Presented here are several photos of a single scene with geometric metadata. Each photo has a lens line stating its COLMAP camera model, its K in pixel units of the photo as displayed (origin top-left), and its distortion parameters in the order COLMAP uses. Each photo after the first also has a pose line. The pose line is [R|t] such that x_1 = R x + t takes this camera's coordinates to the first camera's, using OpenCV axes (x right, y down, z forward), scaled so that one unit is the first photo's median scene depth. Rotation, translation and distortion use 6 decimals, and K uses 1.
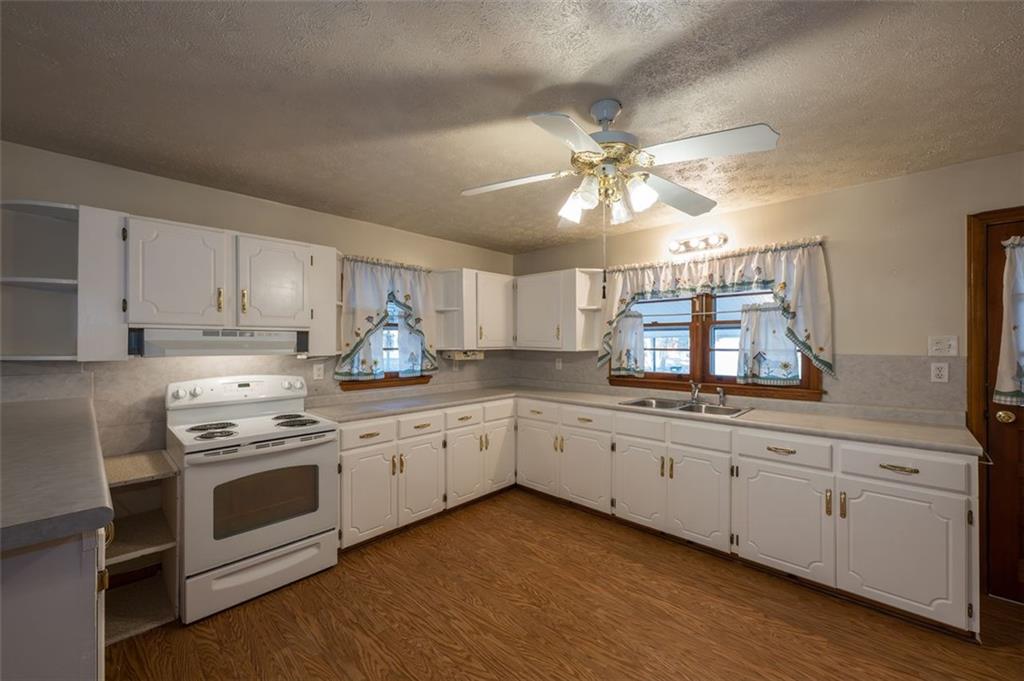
lens RADIAL K [[407.4, 0, 516.5], [0, 407.4, 344.5], [0, 0, 1]] dist [0.002646, -0.000907]
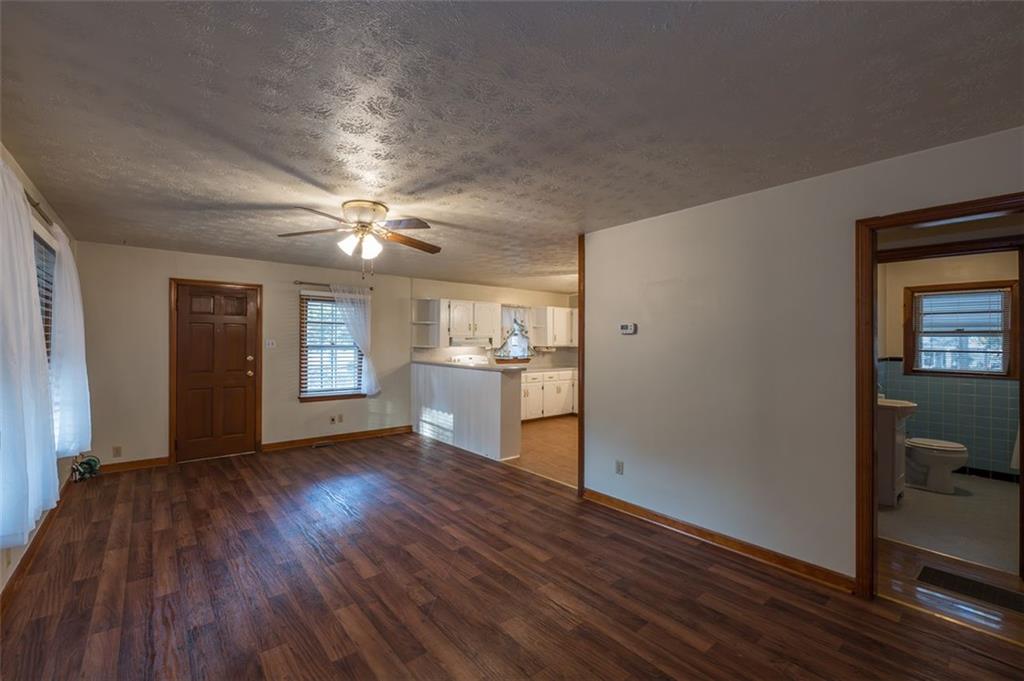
lens RADIAL K [[418.3, 0, 481.9], [0, 418.3, 341.4], [0, 0, 1]] dist [-0.010319, 0.000674]
pose [[0.988159, 0.009013, -0.153168, -0.149178], [-0.009937, 0.999937, -0.005266, 0.002893], [0.153111, 0.006725, 0.988186, -1.270852]]
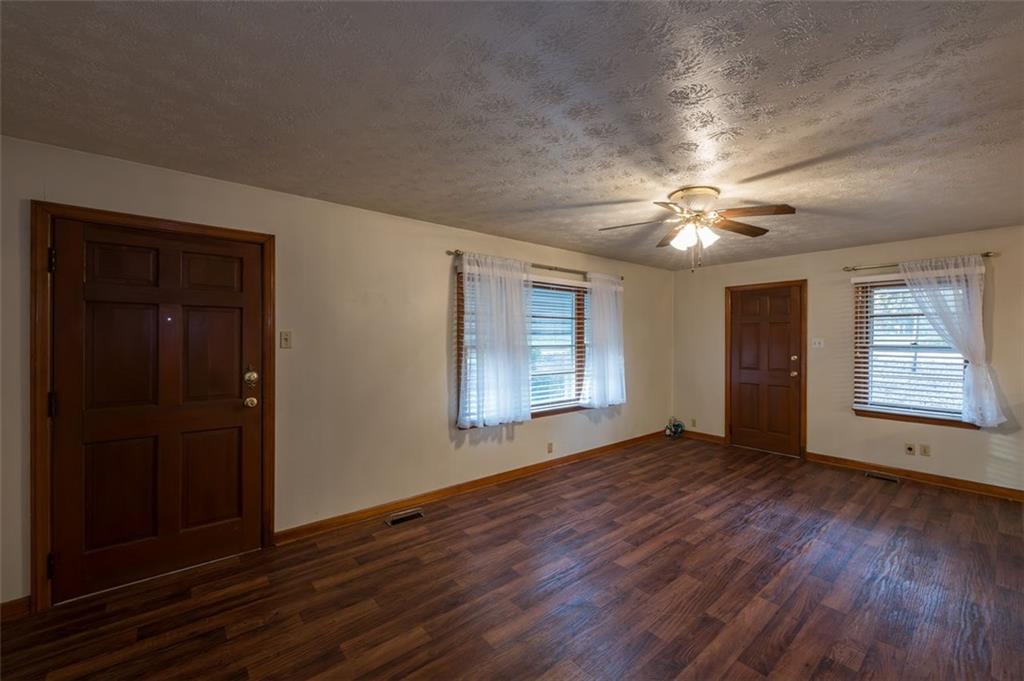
lens RADIAL K [[418.3, 0, 534.4], [0, 418.3, 338.9], [0, 0, 1]] dist [-0.010319, 0.000674]
pose [[-0.108131, 0.002231, -0.994134, 0.322673], [-0.008030, 0.999963, 0.003117, 0.001218], [0.994104, 0.008320, -0.108109, -0.652090]]
